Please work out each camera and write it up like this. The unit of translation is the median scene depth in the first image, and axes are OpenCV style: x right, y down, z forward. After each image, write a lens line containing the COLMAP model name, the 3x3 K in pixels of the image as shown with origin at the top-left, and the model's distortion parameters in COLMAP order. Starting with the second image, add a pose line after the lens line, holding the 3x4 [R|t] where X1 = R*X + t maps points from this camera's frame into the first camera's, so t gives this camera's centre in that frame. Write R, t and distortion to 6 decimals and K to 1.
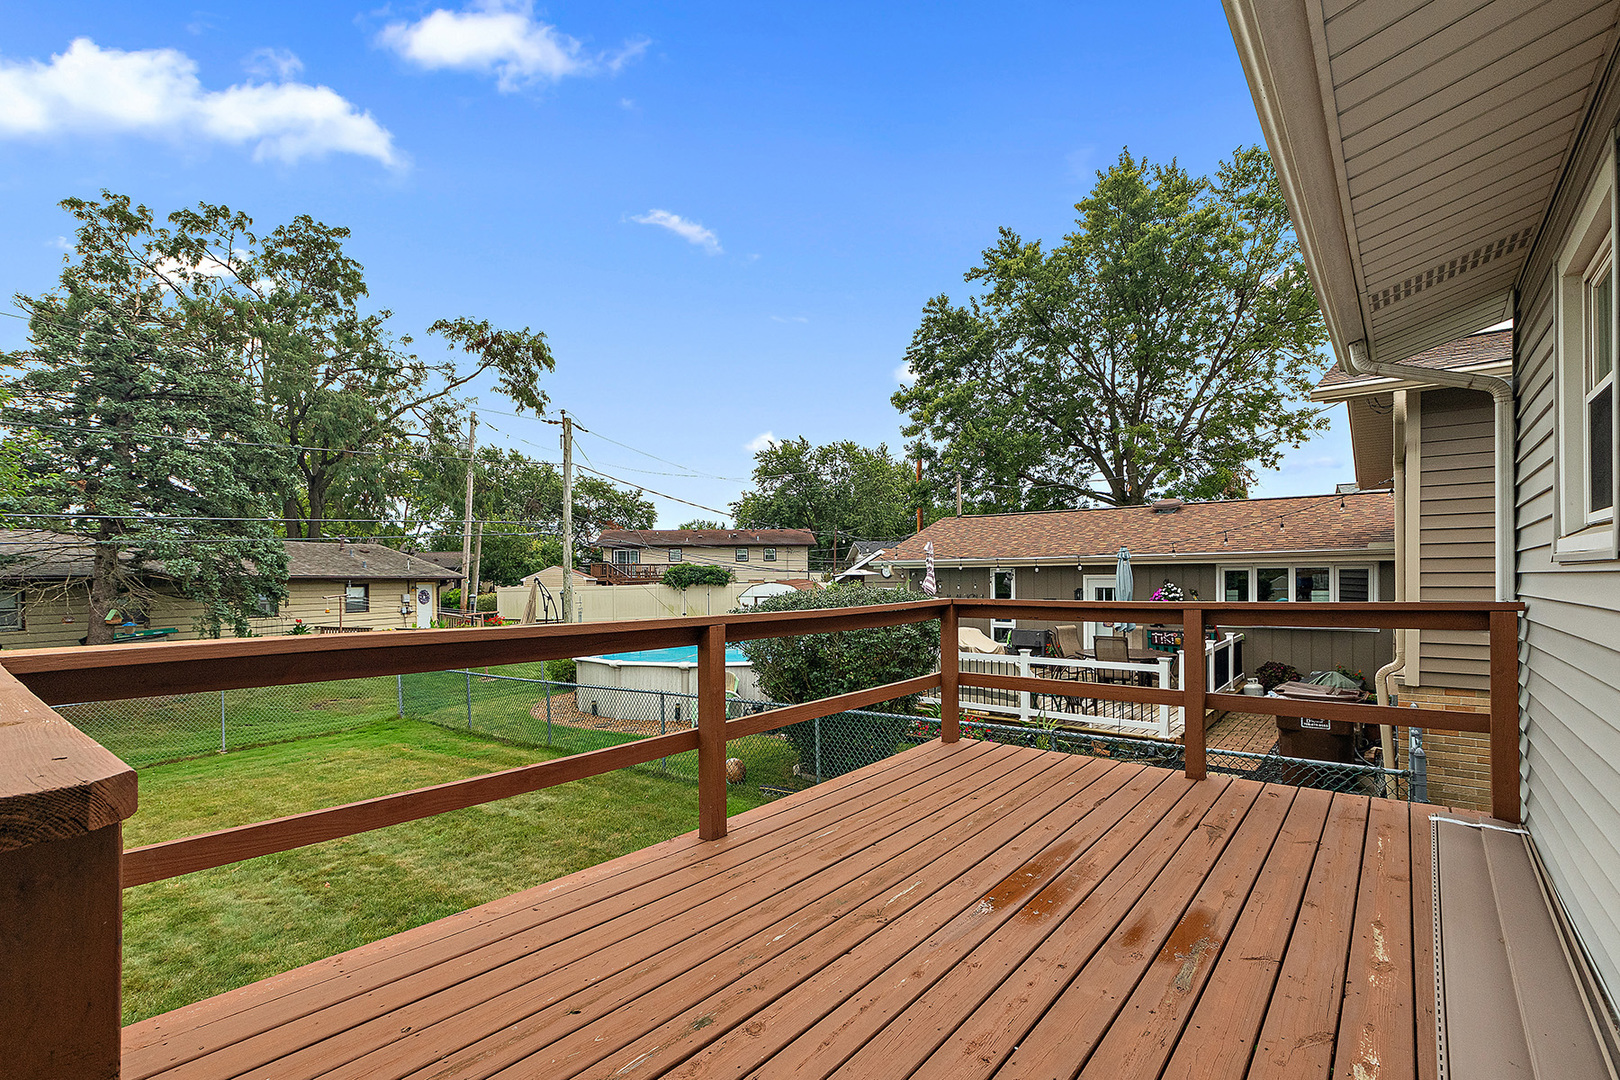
lens RADIAL K [[733.3, 0, 787.6], [0, 733.3, 579.3], [0, 0, 1]] dist [-0.003439, 0.000341]
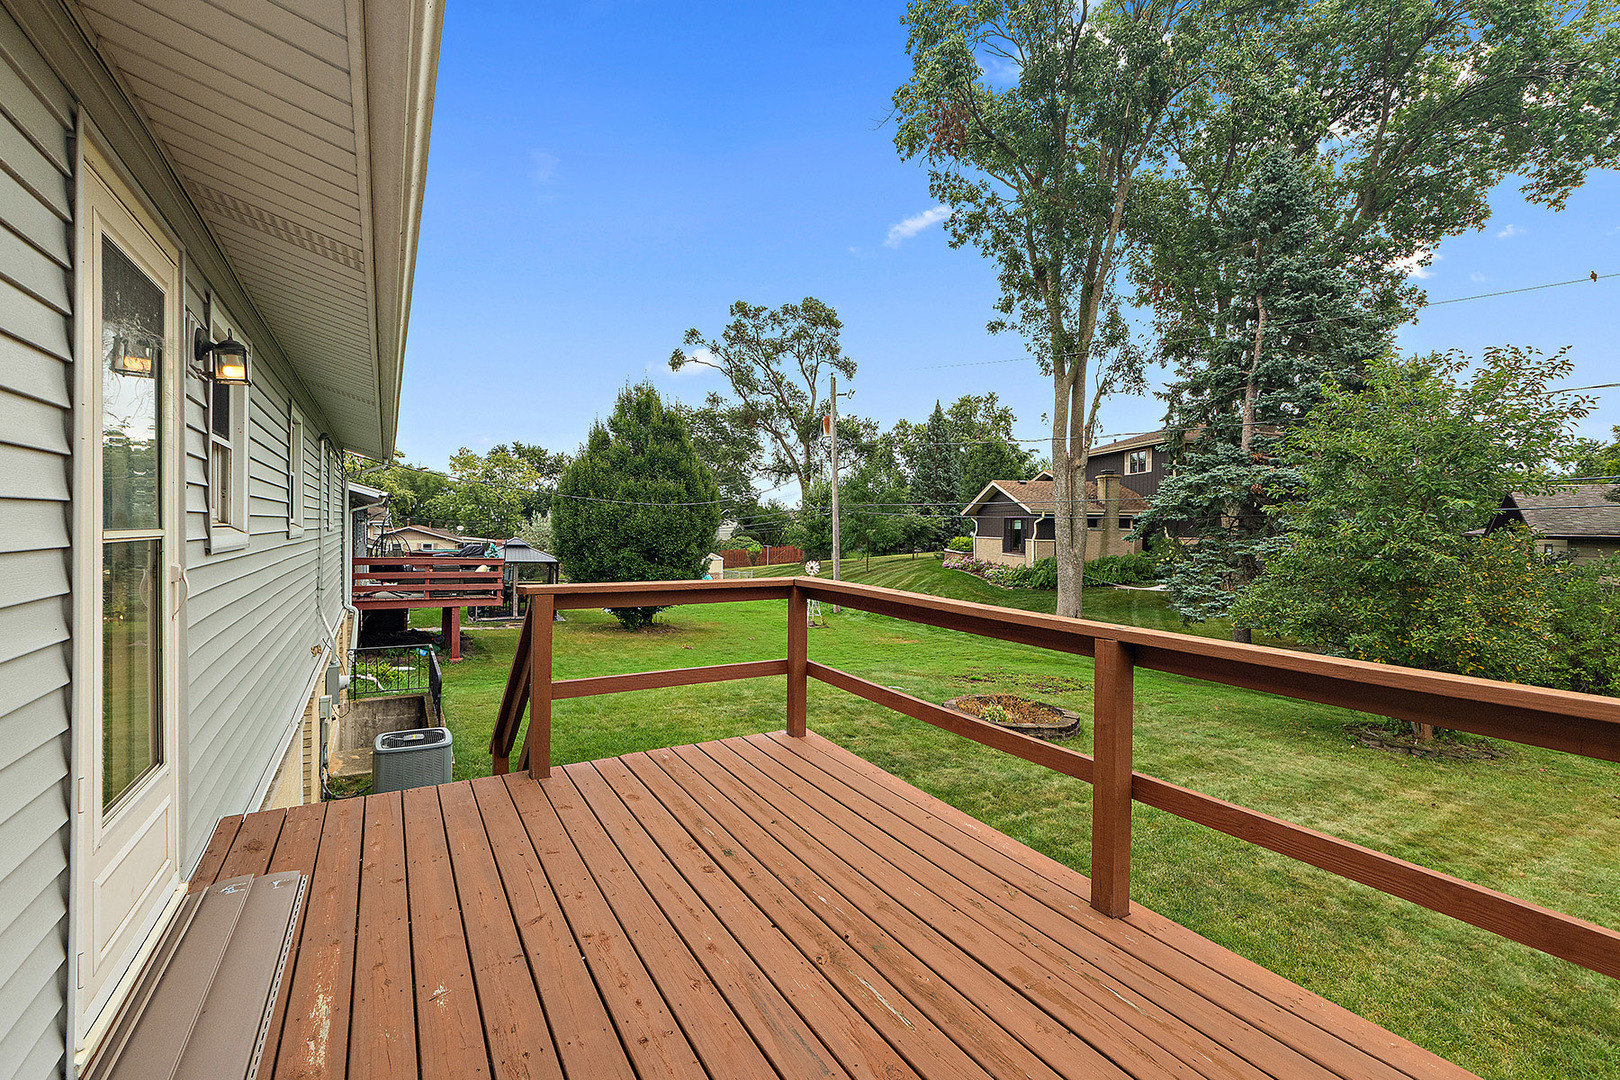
lens RADIAL K [[733.3, 0, 808.7], [0, 733.3, 534.6], [0, 0, 1]] dist [-0.003439, 0.000341]
pose [[-0.345562, 0.017748, -0.938228, 0.204224], [-0.007559, 0.999736, 0.021695, -0.016275], [0.938366, 0.014589, -0.345336, 0.271732]]
